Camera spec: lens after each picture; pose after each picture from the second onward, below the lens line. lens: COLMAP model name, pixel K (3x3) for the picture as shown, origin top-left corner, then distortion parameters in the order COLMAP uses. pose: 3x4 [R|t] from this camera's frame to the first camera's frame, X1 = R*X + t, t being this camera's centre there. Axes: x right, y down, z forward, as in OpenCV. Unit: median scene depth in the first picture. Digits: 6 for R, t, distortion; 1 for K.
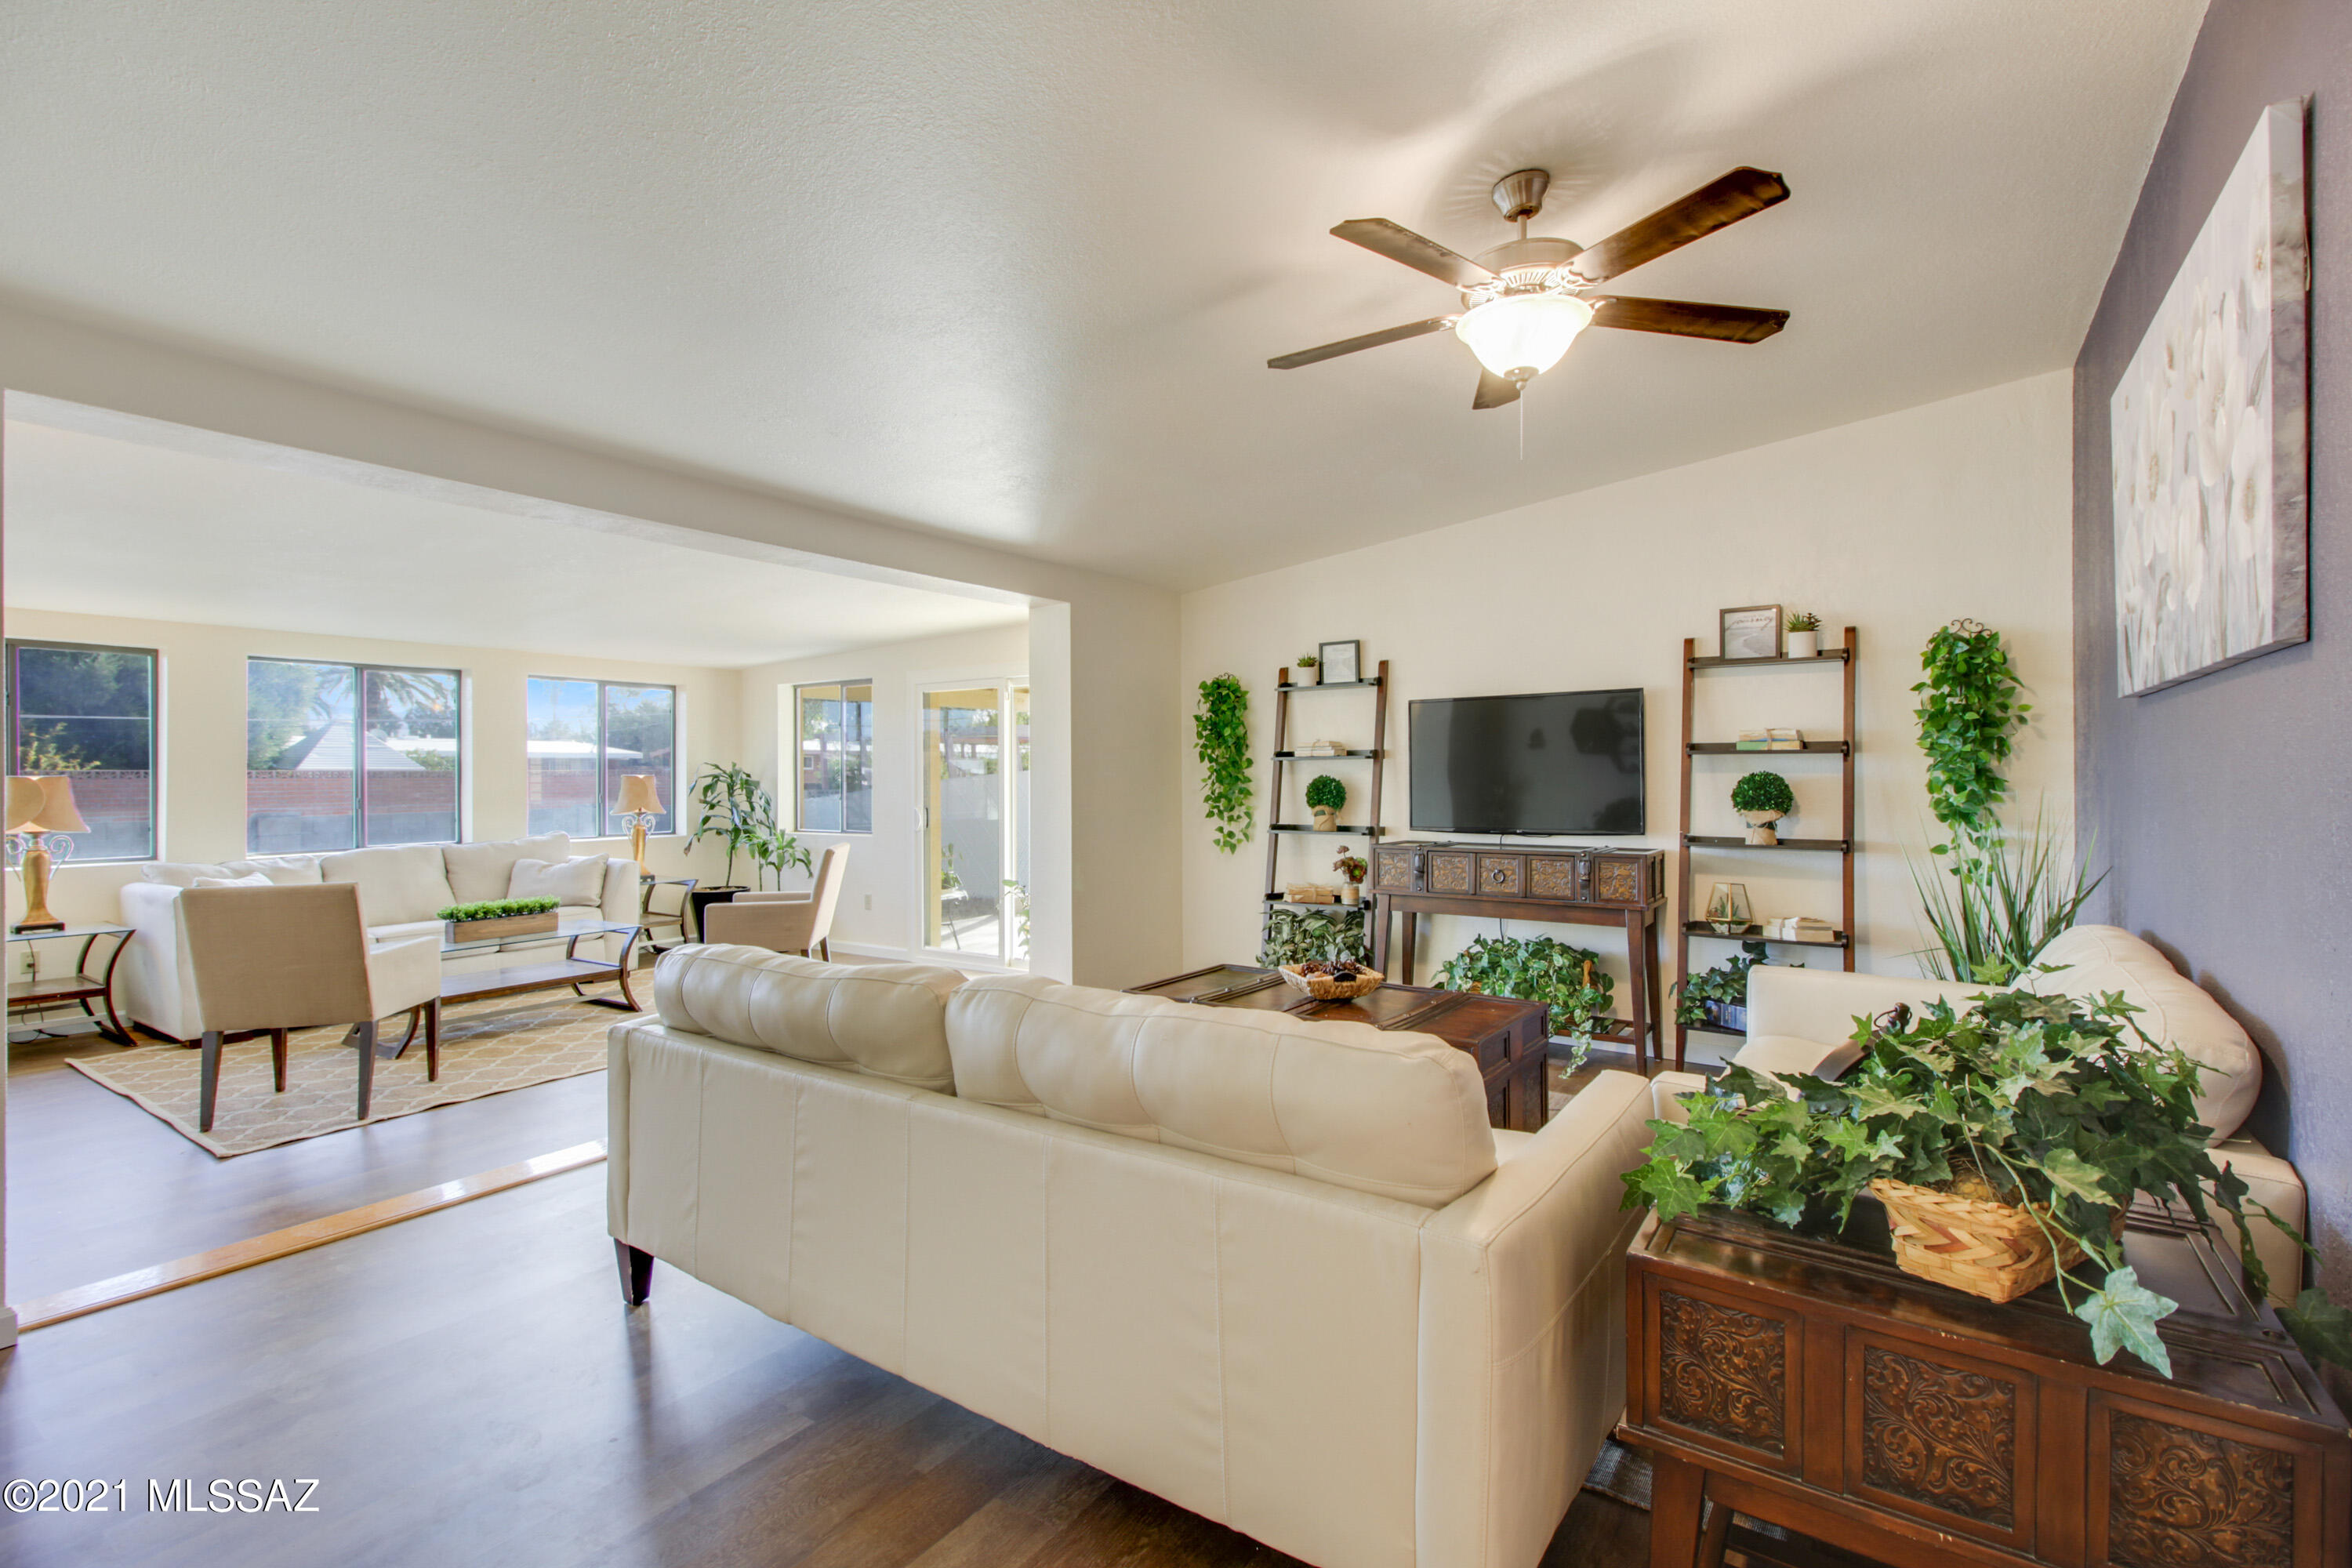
lens RADIAL K [[1077.9, 0, 1151.1], [0, 1077.9, 775.4], [0, 0, 1]] dist [0.017555, -0.014318]
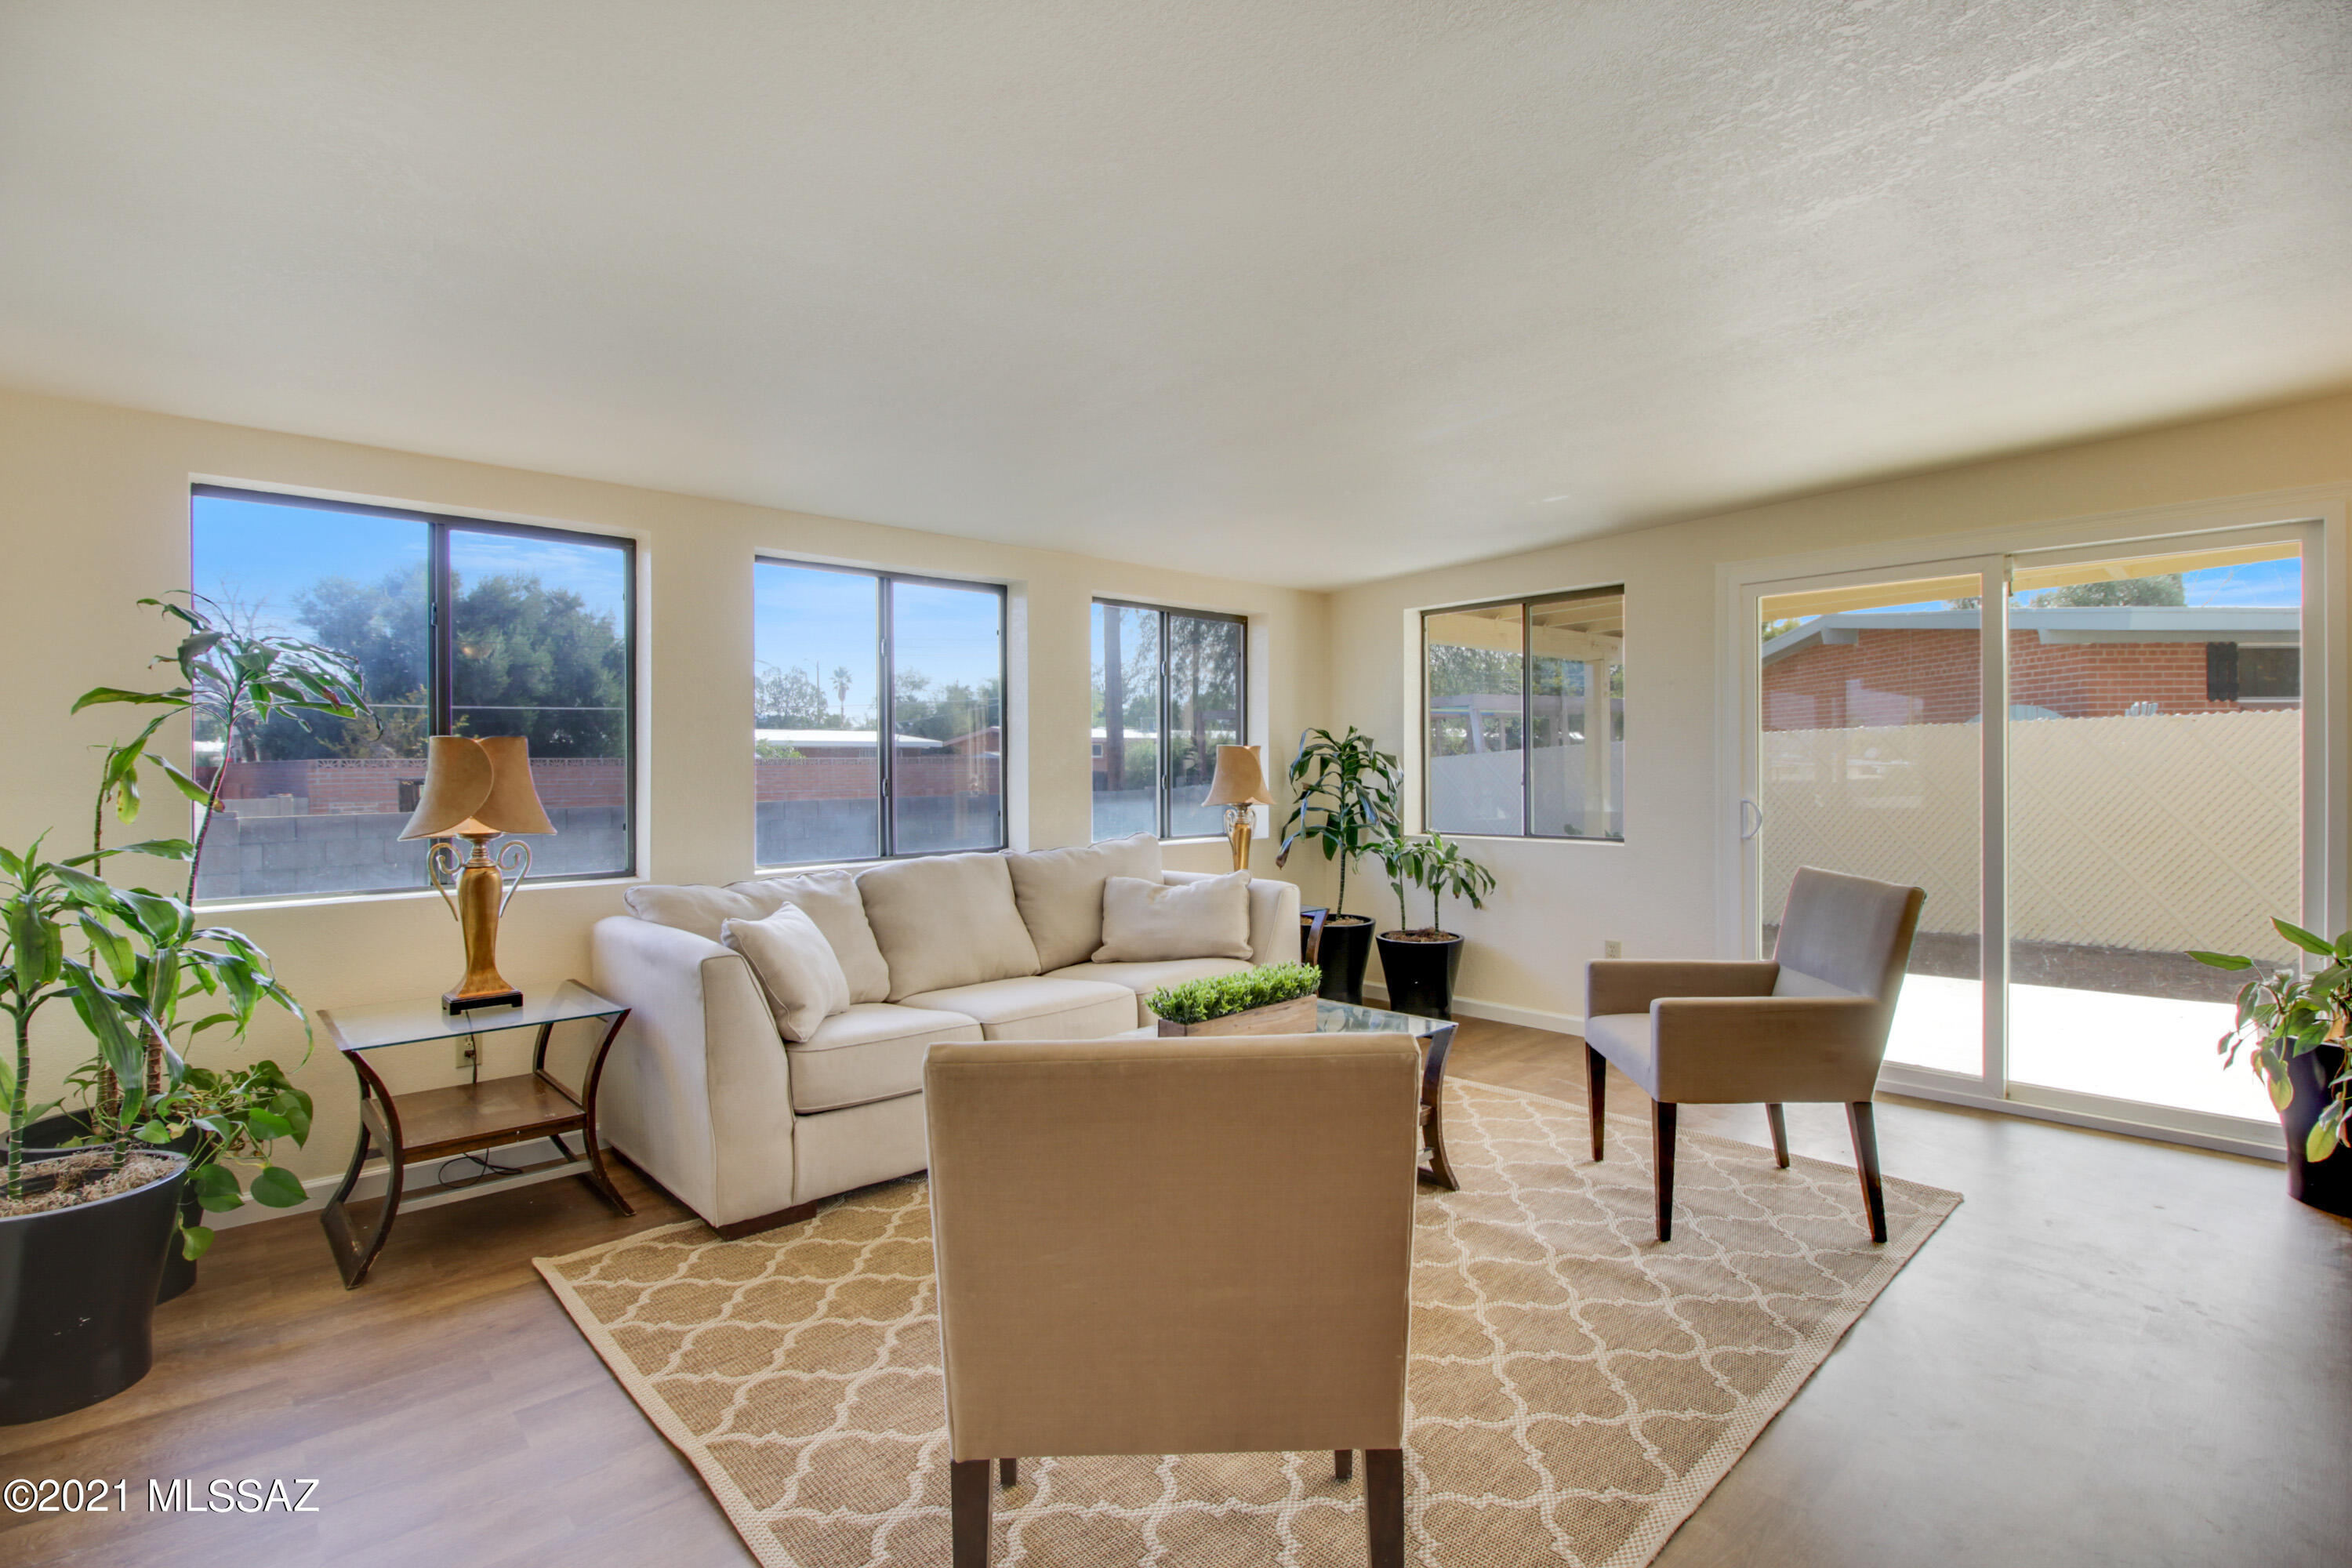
lens RADIAL K [[1093.1, 0, 1178.4], [0, 1093.1, 767.1], [0, 0, 1]] dist [-0.031209, -0.000072]
pose [[0.980075, -0.001991, -0.198617, -0.491319], [0.002370, 0.999996, 0.001671, 0.015120], [0.198613, -0.002108, 0.980076, 0.454414]]
